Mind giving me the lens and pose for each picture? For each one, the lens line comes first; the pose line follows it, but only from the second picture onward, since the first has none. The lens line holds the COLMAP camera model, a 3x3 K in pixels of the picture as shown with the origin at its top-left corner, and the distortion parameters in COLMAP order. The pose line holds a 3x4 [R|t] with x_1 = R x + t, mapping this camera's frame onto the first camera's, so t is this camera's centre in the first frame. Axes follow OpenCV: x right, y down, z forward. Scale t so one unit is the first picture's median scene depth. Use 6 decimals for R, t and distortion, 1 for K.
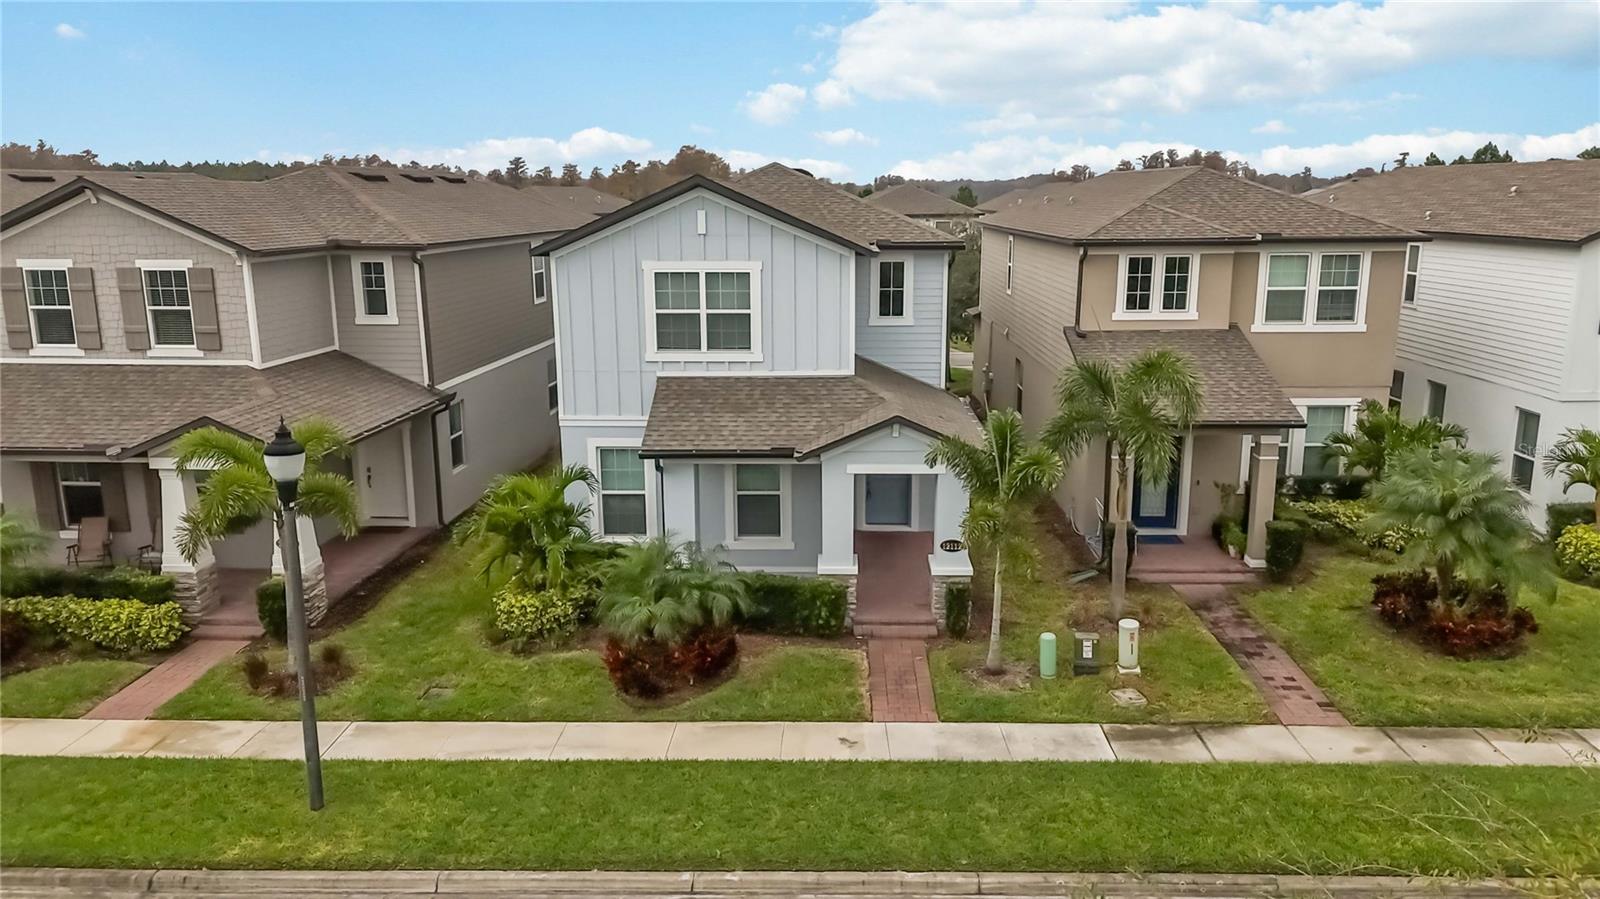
lens RADIAL K [[1173.8, 0, 803.7], [0, 1173.8, 458.2], [0, 0, 1]] dist [0.068702, -0.064516]
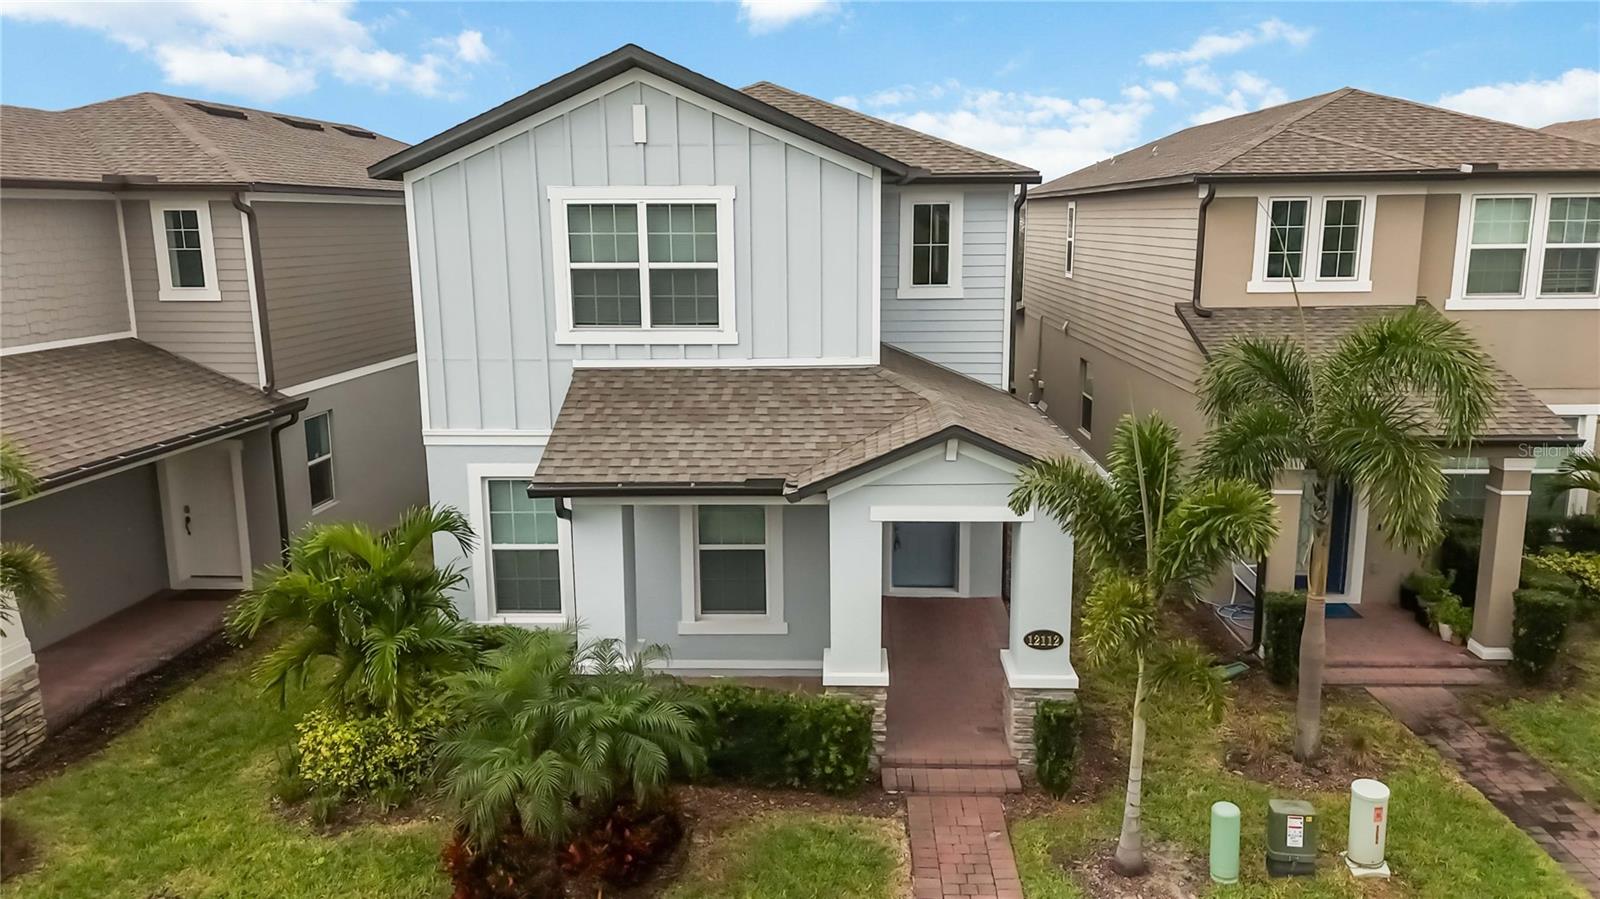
lens RADIAL K [[1173.8, 0, 805.4], [0, 1173.8, 458.5], [0, 0, 1]] dist [0.068702, -0.064516]
pose [[0.999987, -0.001730, -0.004891, 0.005666], [0.001630, 0.999791, -0.020380, -0.006655], [0.004926, 0.020372, 0.999780, 0.361997]]
